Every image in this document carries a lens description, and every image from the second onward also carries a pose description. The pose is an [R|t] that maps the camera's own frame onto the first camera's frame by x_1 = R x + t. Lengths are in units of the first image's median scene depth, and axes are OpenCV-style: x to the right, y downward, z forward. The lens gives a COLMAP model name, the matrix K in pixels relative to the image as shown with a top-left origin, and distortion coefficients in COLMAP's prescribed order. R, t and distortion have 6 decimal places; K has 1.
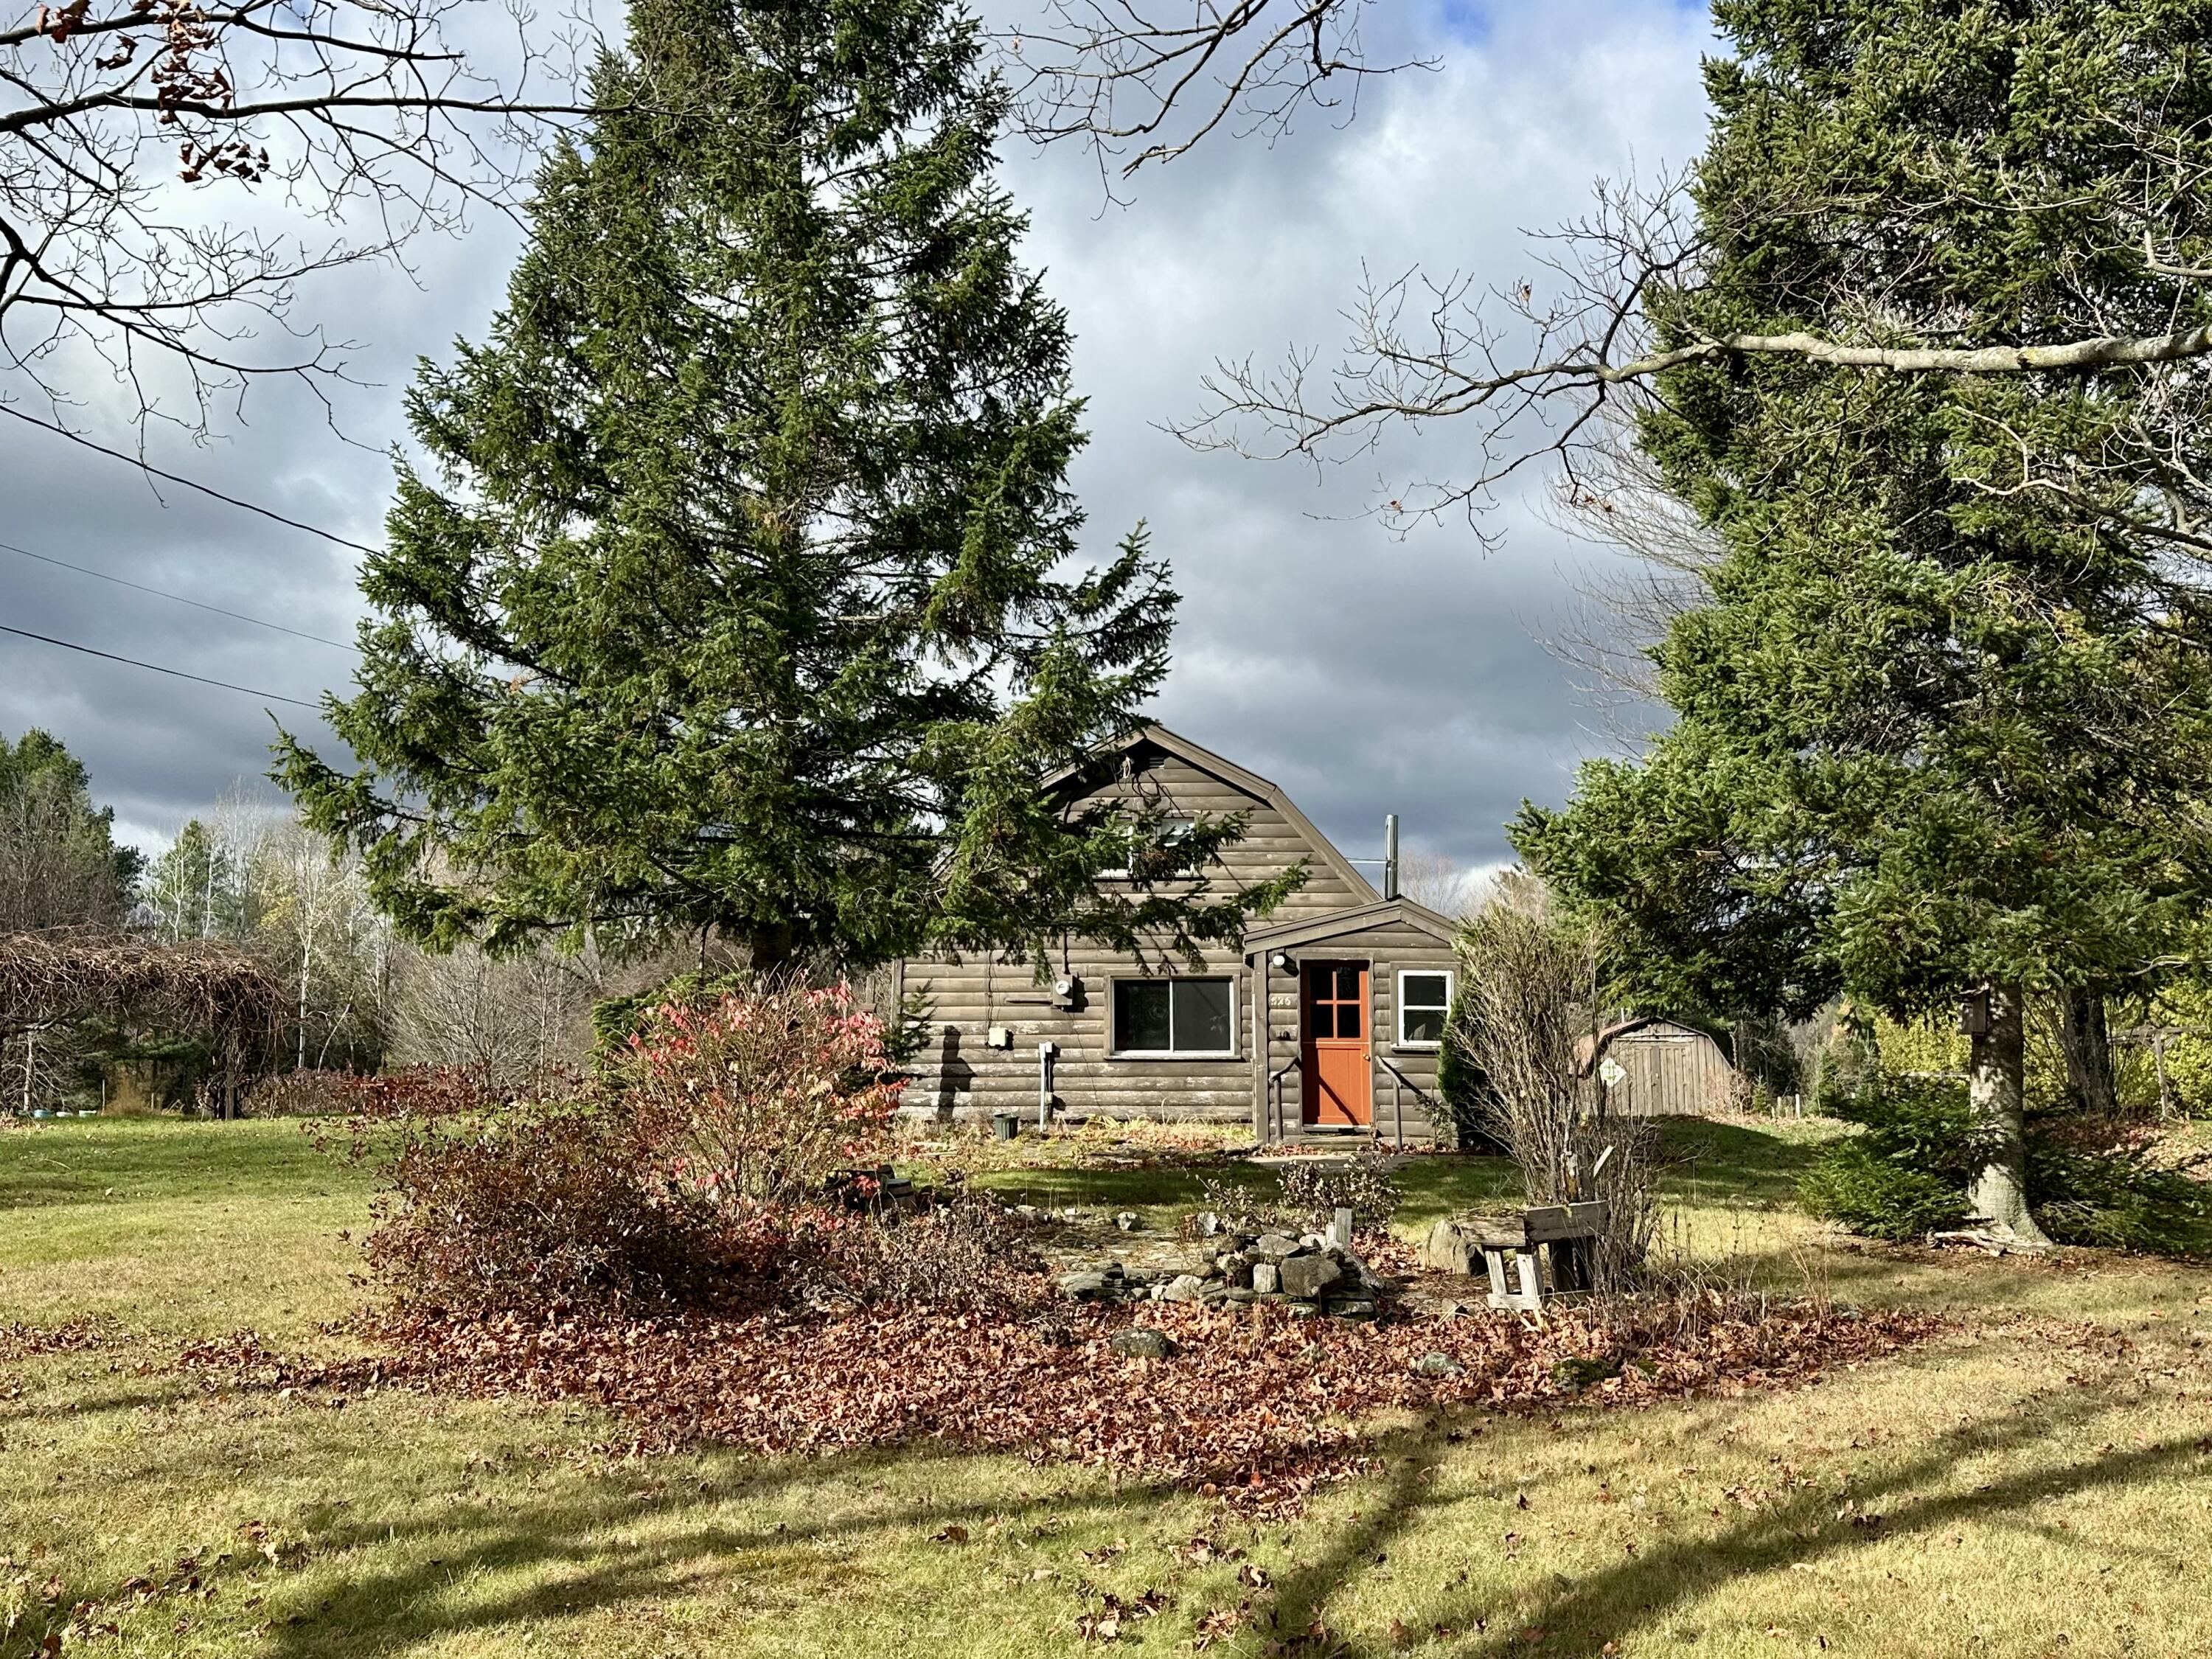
lens RADIAL K [[2205.6, 0, 1108.4], [0, 2205.6, 825.5], [0, 0, 1]] dist [-0.009385, 0.000000]
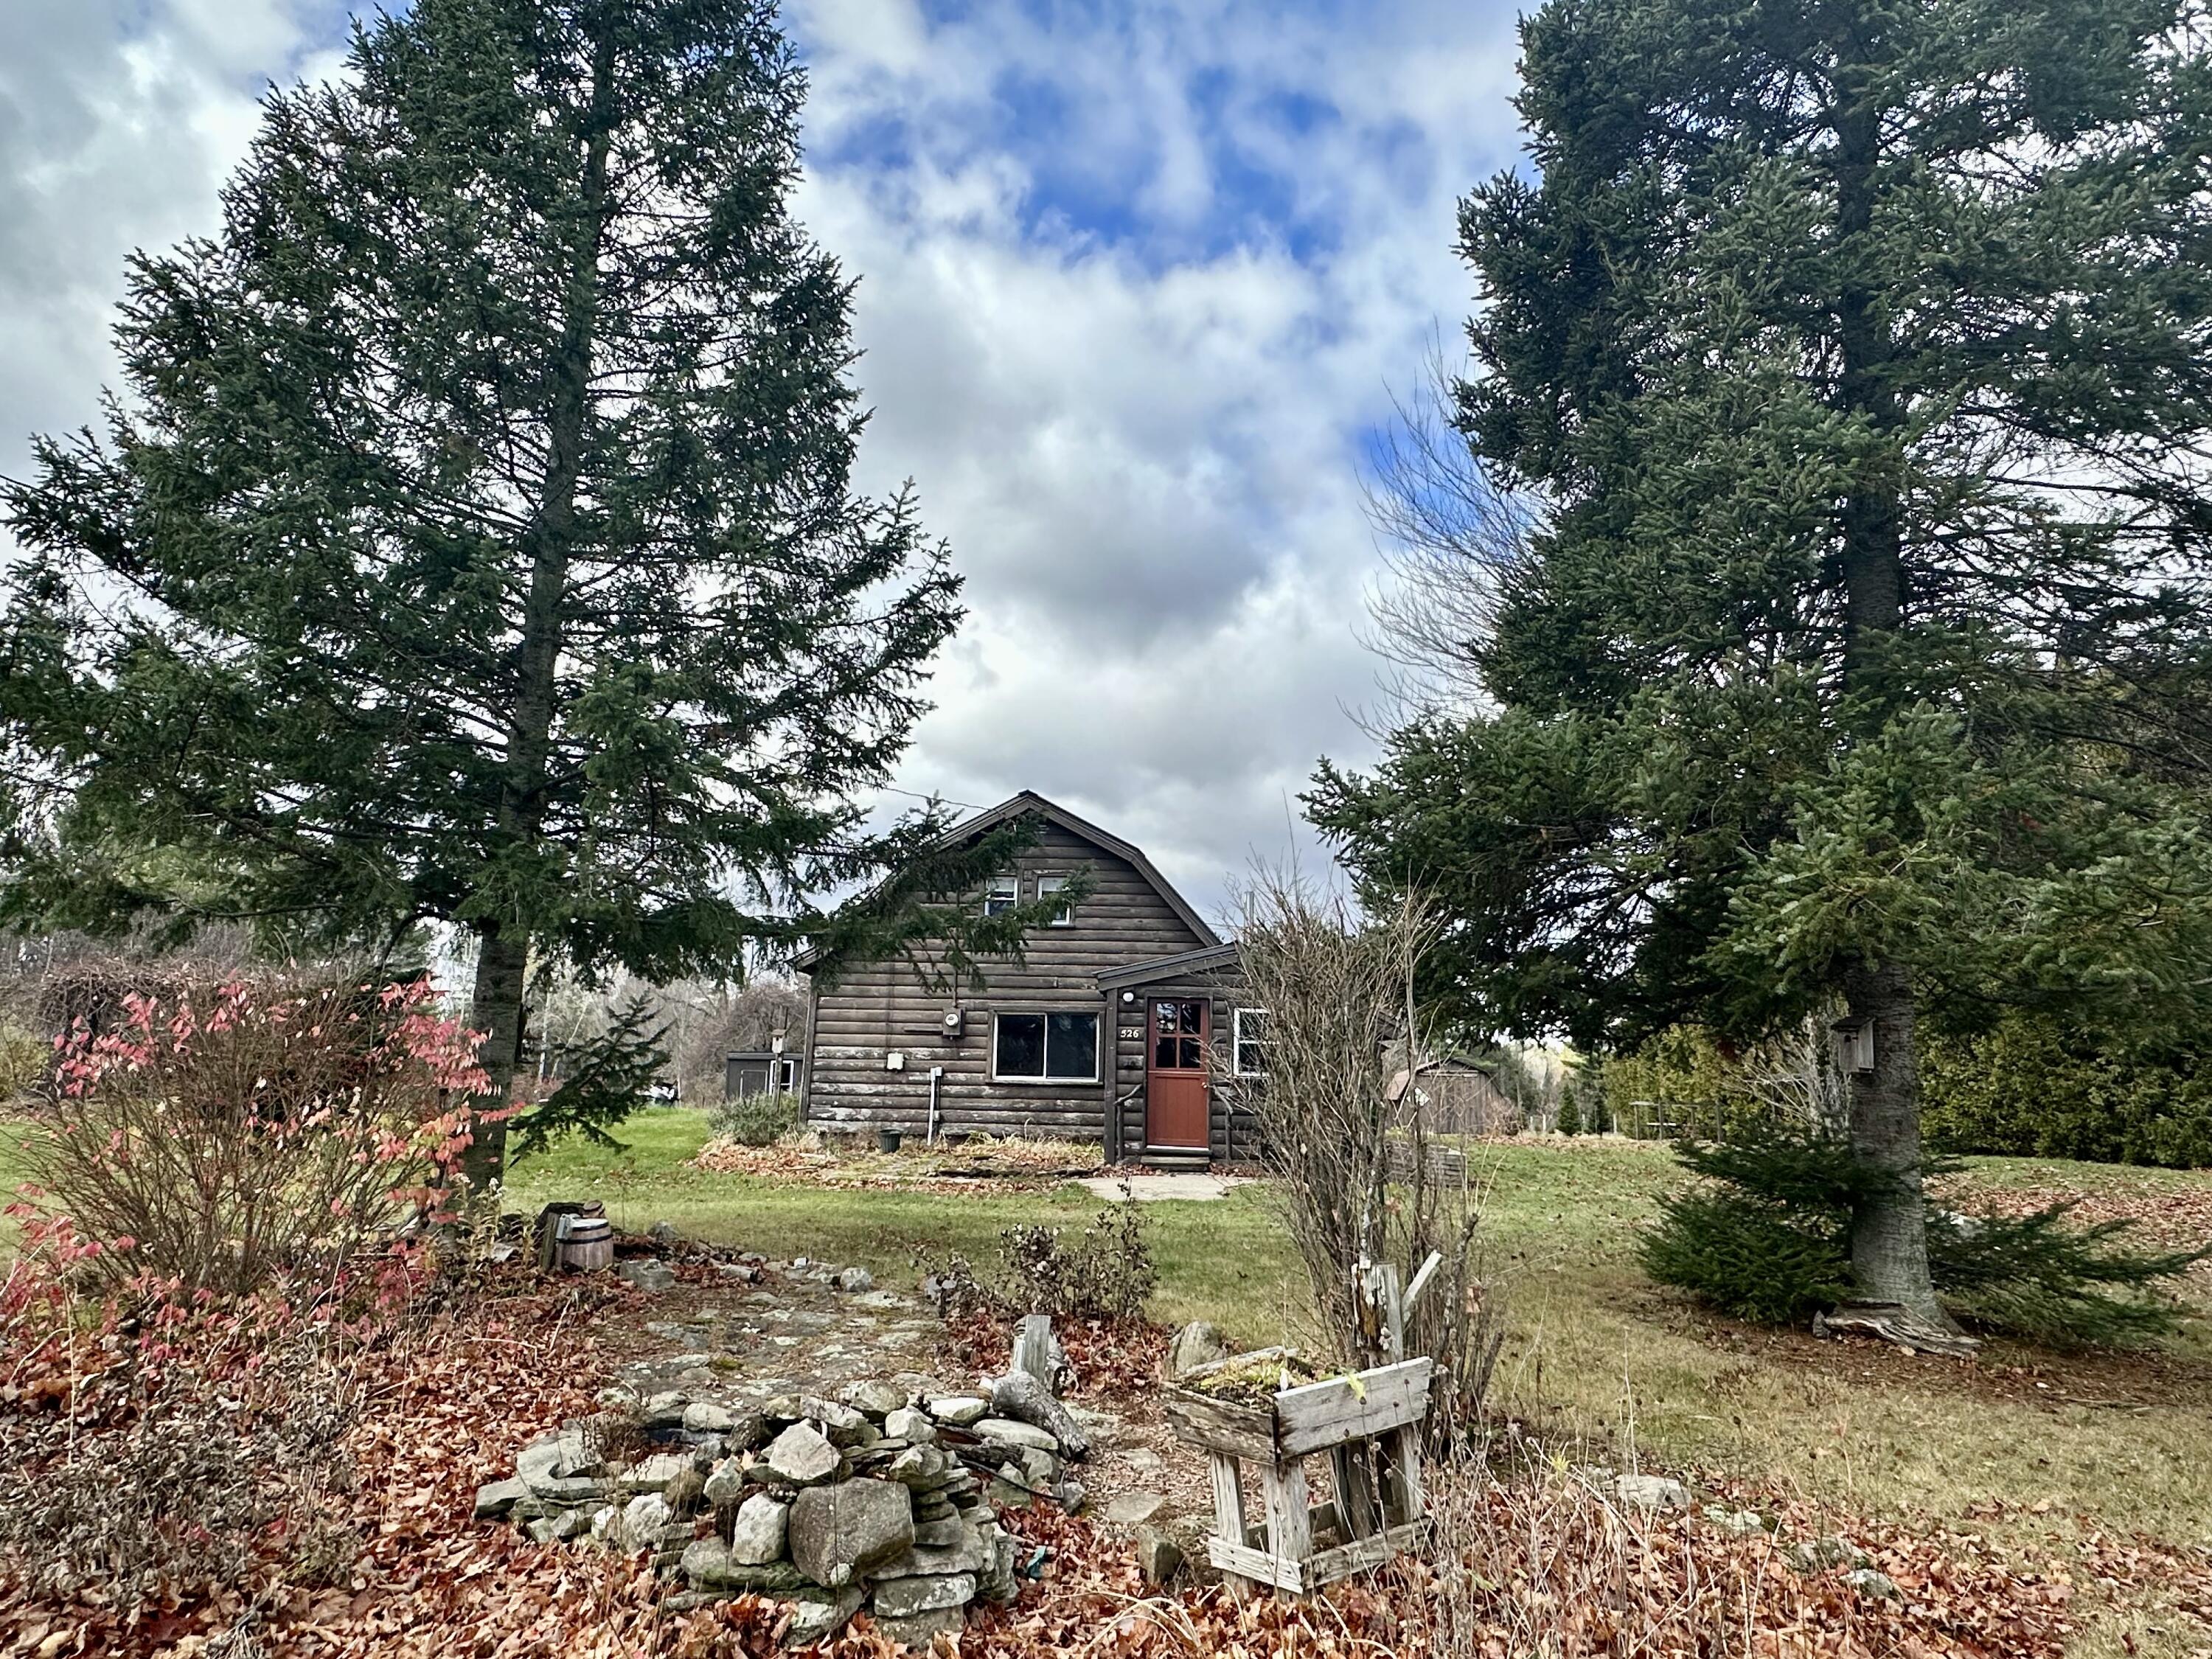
lens RADIAL K [[1395.1, 0, 1102.0], [0, 1395.1, 835.3], [0, 0, 1]] dist [-0.007361, -0.000777]
pose [[0.999805, 0.019723, -0.000083, 0.062108], [-0.019682, 0.997415, -0.069111, 0.027963], [-0.001280, 0.069099, 0.997609, 0.283466]]
